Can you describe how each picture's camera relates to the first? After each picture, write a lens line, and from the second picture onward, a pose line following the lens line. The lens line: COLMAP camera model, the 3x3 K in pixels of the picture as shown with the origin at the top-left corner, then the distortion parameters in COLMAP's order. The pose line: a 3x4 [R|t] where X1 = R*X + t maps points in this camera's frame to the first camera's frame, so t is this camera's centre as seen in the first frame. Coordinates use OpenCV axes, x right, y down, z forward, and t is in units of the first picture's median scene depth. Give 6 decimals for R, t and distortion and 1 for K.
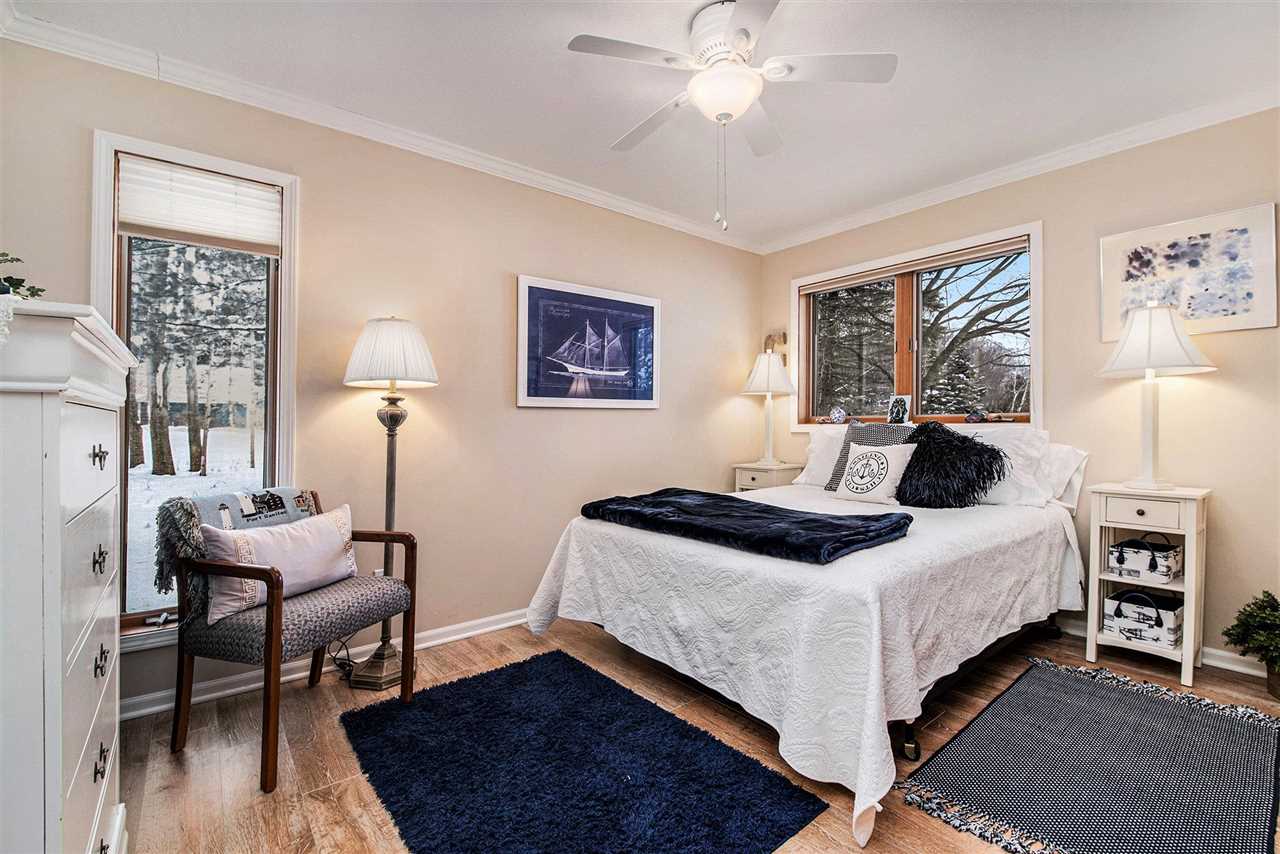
lens RADIAL K [[557.3, 0, 639.5], [0, 557.3, 423.4], [0, 0, 1]] dist [-0.005401, -0.000819]
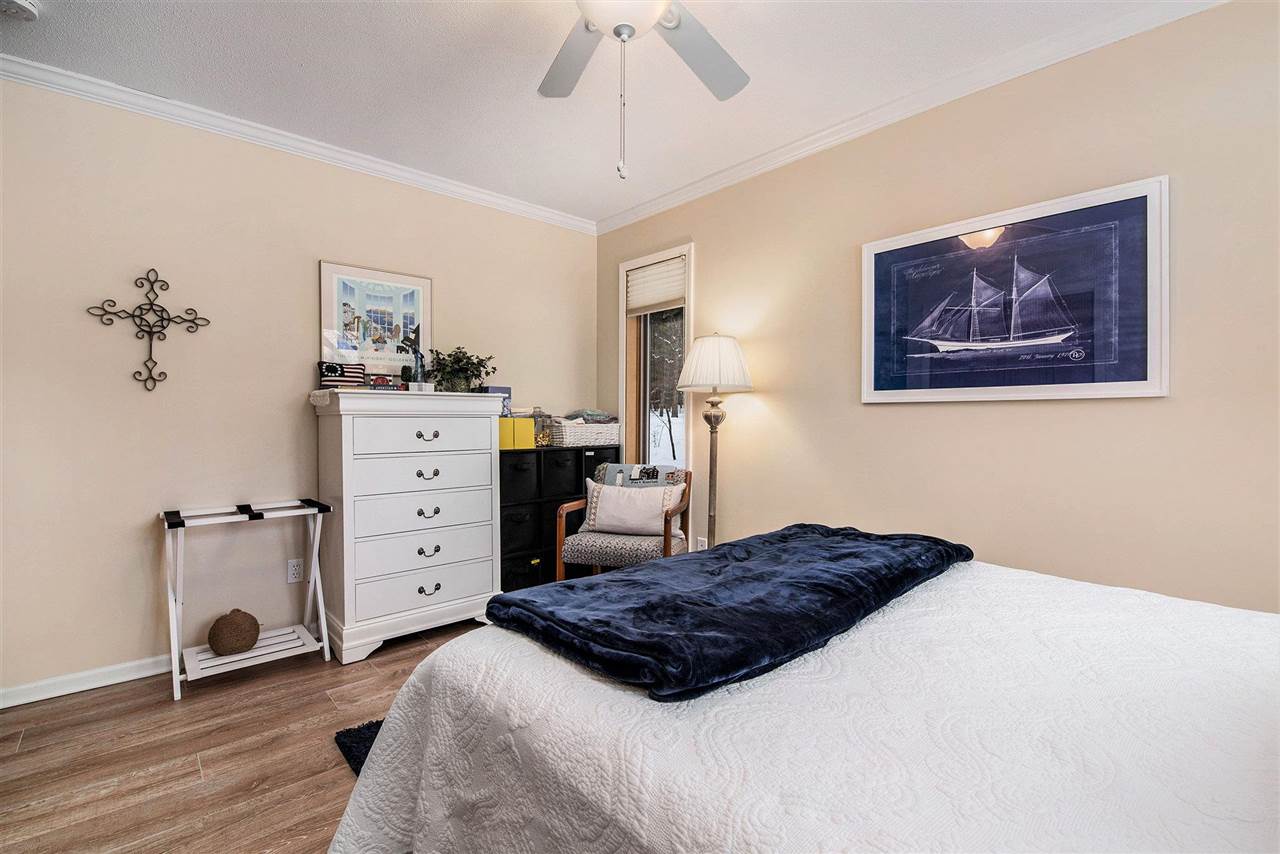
lens RADIAL K [[574.9, 0, 638.7], [0, 574.9, 424.9], [0, 0, 1]] dist [0.030530, -0.000030]
pose [[0.062493, 0.014504, -0.997940, 0.590602], [-0.002298, 0.999894, 0.014388, -0.009100], [0.998043, 0.001394, 0.062519, 0.573182]]
